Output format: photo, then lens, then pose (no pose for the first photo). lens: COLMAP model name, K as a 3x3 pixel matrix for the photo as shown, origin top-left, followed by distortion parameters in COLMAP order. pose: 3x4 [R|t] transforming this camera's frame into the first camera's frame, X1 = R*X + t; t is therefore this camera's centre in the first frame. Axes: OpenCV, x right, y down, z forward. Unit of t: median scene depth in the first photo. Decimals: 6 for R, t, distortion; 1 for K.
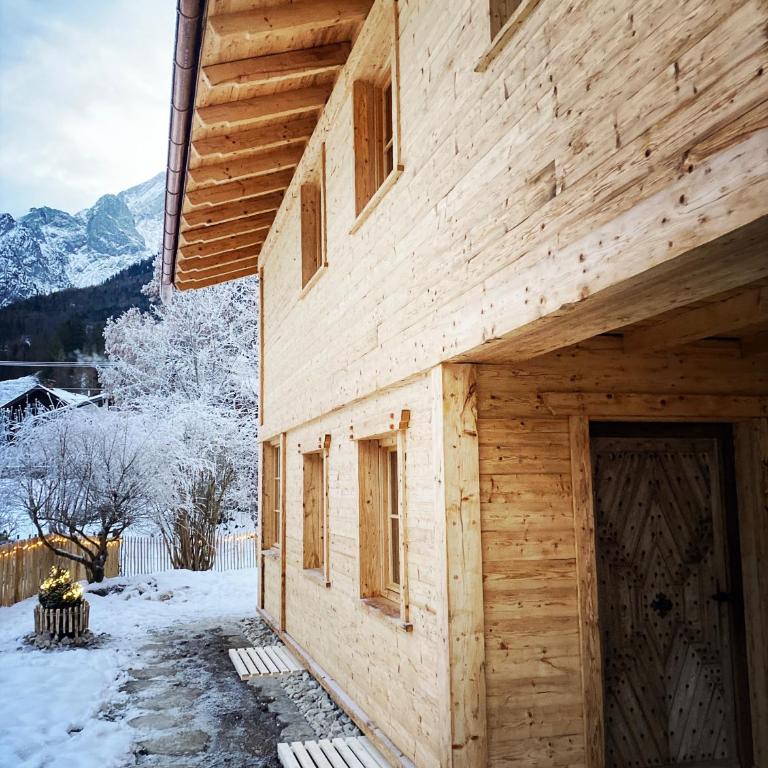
lens RADIAL K [[828.0, 0, 396.3], [0, 828.0, 381.6], [0, 0, 1]] dist [0.114802, -0.283516]
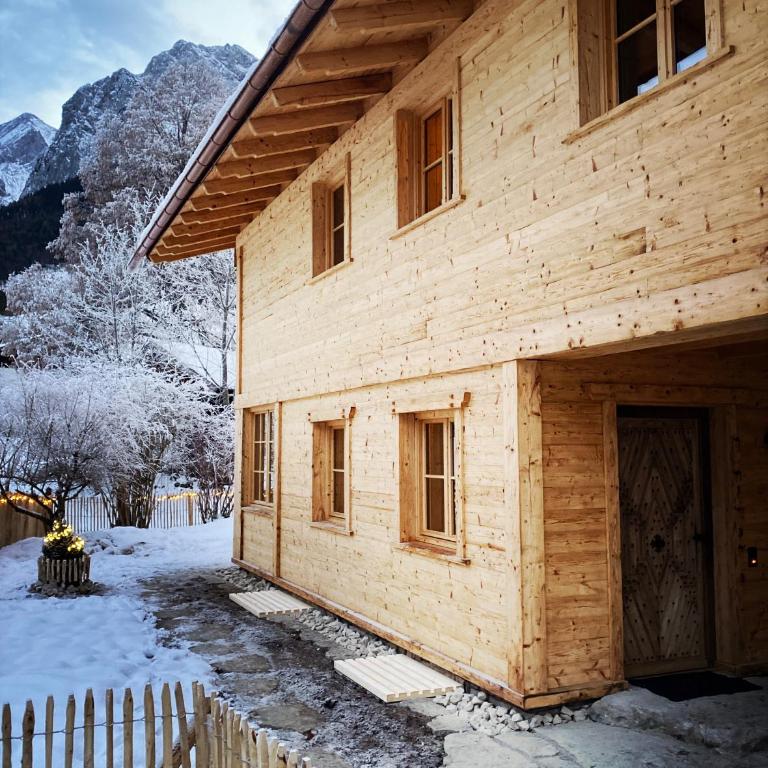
lens RADIAL K [[827.9, 0, 391.8], [0, 827.9, 374.6], [0, 0, 1]] dist [0.134852, -0.382056]
pose [[0.988481, 0.025424, 0.149193, -0.311491], [-0.030788, 0.998956, 0.033753, -0.034214], [-0.148179, -0.037957, 0.988232, -0.248355]]
